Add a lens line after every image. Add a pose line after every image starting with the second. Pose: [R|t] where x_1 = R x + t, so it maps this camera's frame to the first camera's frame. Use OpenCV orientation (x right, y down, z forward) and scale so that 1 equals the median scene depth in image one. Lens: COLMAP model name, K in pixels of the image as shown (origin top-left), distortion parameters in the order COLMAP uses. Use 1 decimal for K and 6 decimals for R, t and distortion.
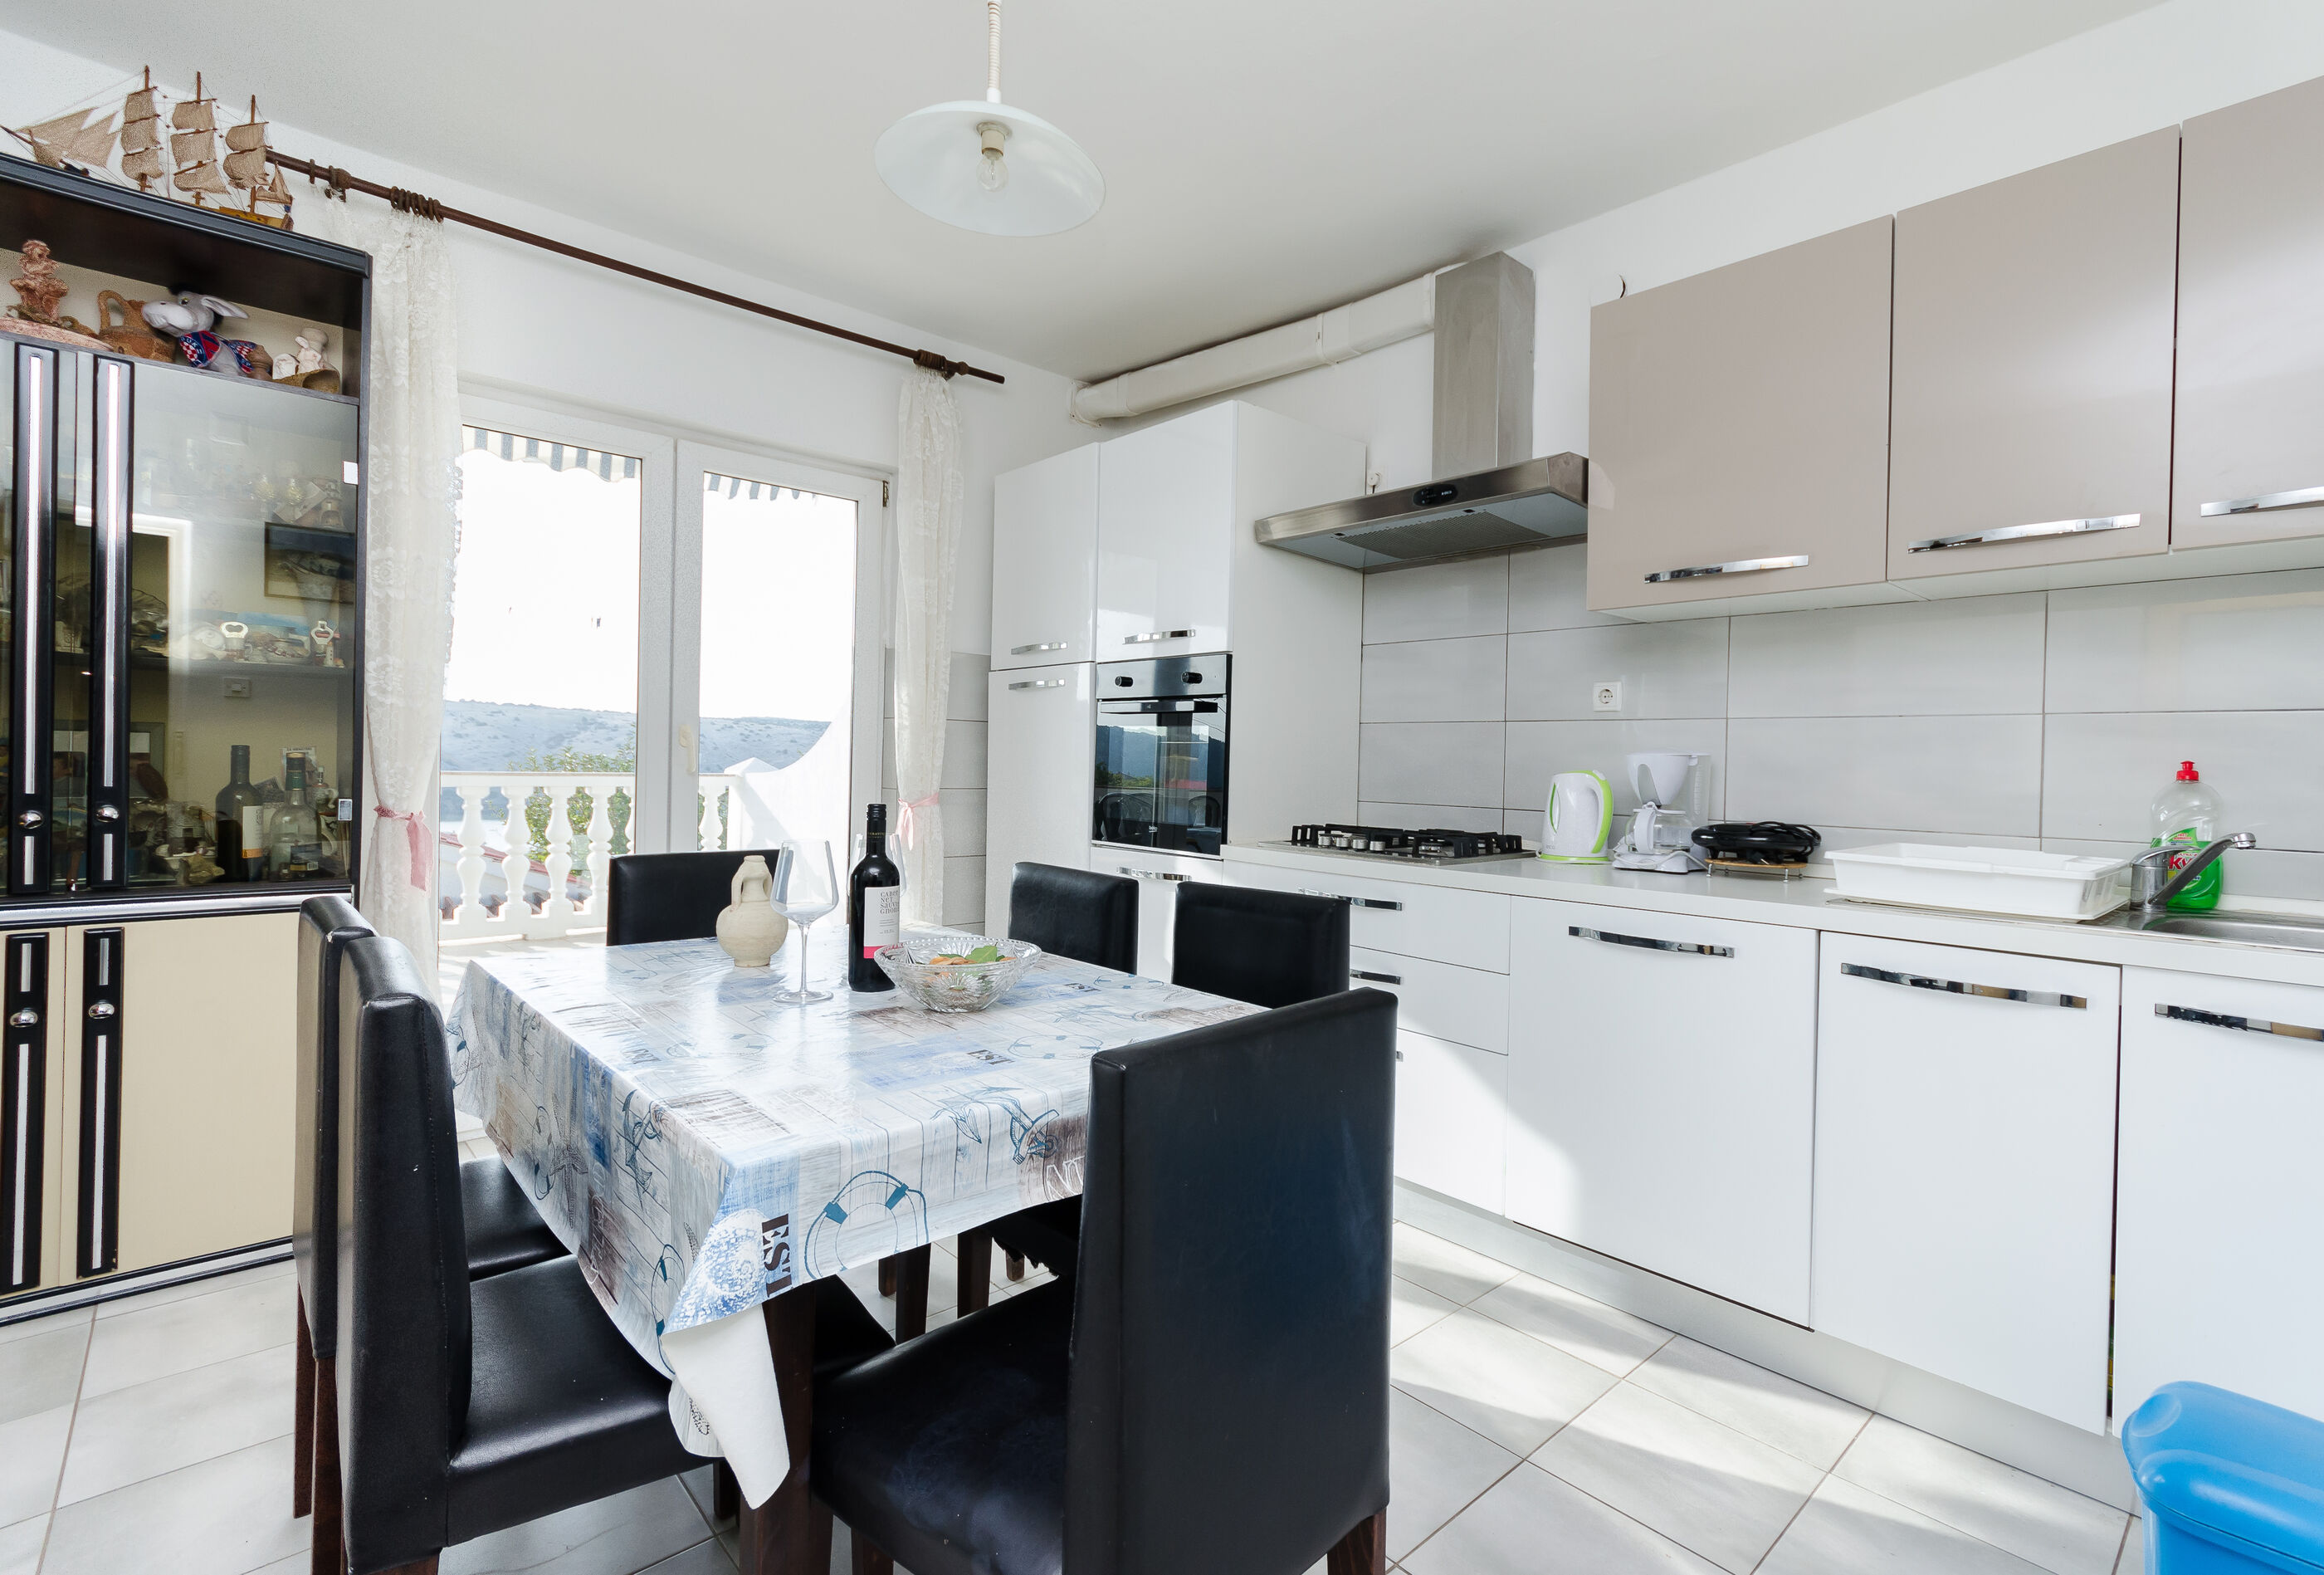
lens RADIAL K [[1055.8, 0, 1164.7], [0, 1055.8, 764.1], [0, 0, 1]] dist [-0.000231, -0.000024]
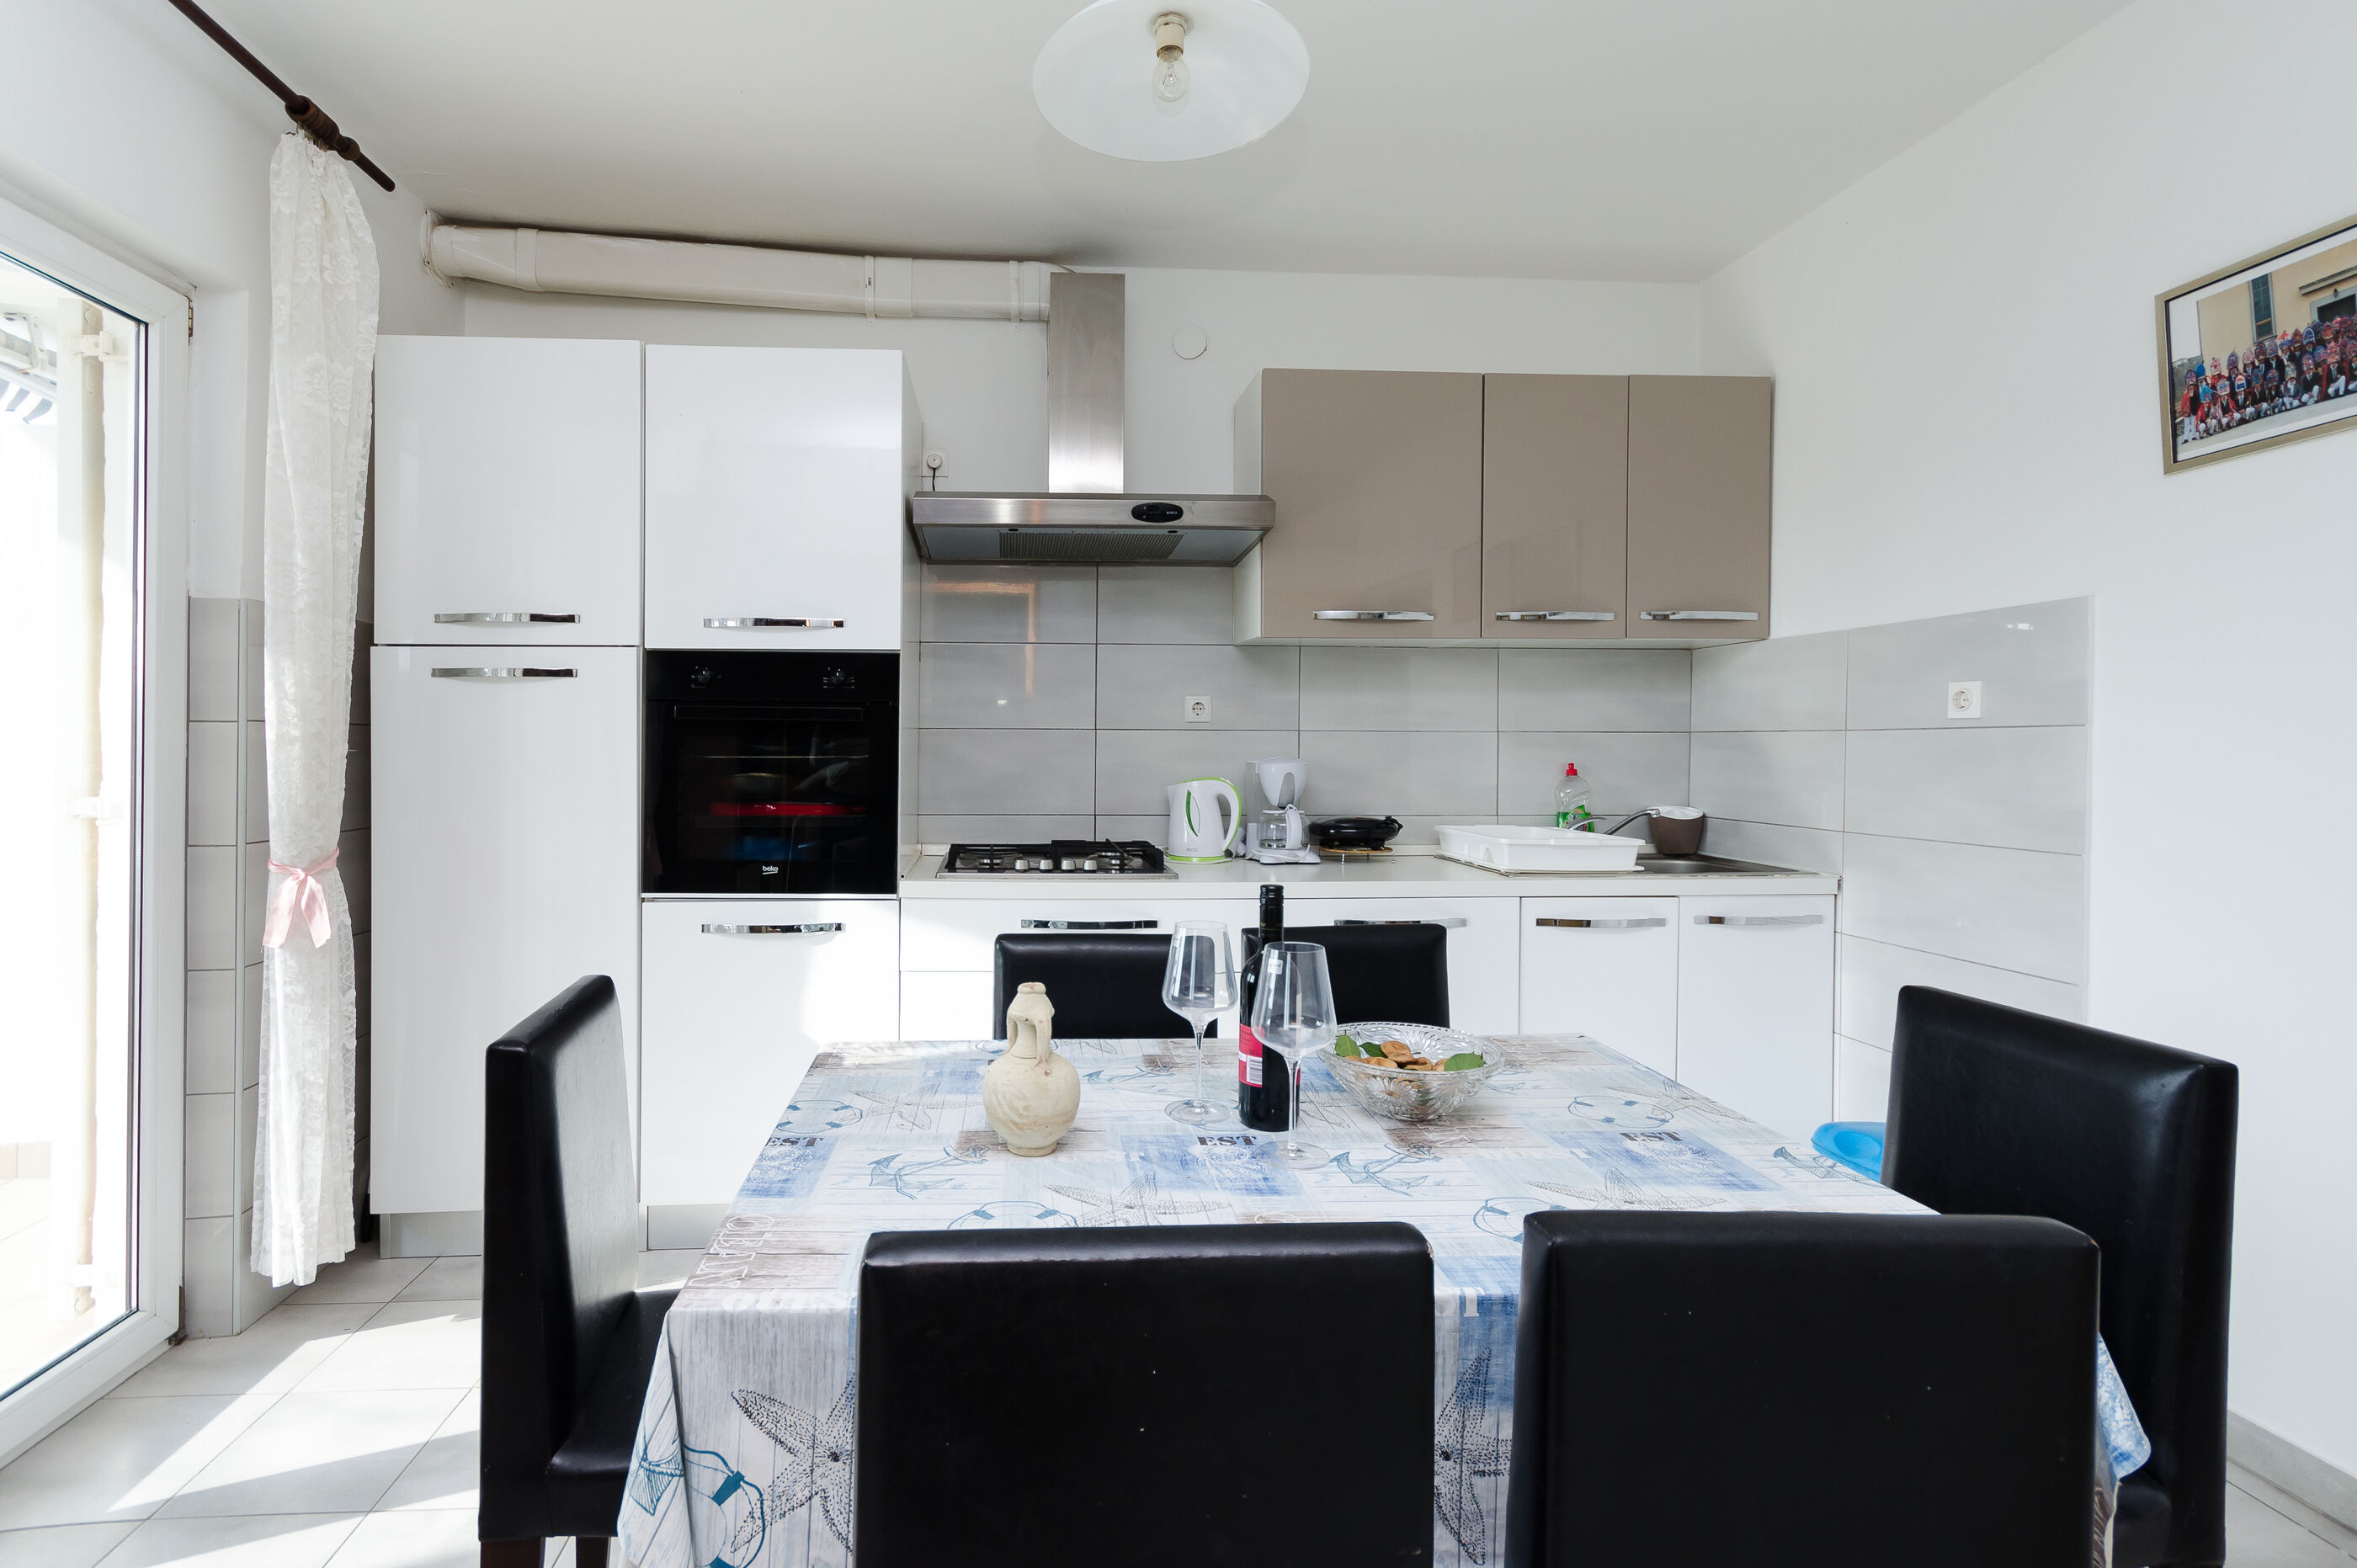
lens RADIAL K [[1089.4, 0, 1178.7], [0, 1089.4, 781.4], [0, 0, 1]] dist [-0.005835, -0.000288]
pose [[0.642705, -0.039608, 0.765089, -0.510372], [0.014156, 0.999106, 0.039831, -0.037378], [-0.765983, -0.014769, 0.642691, 0.305528]]
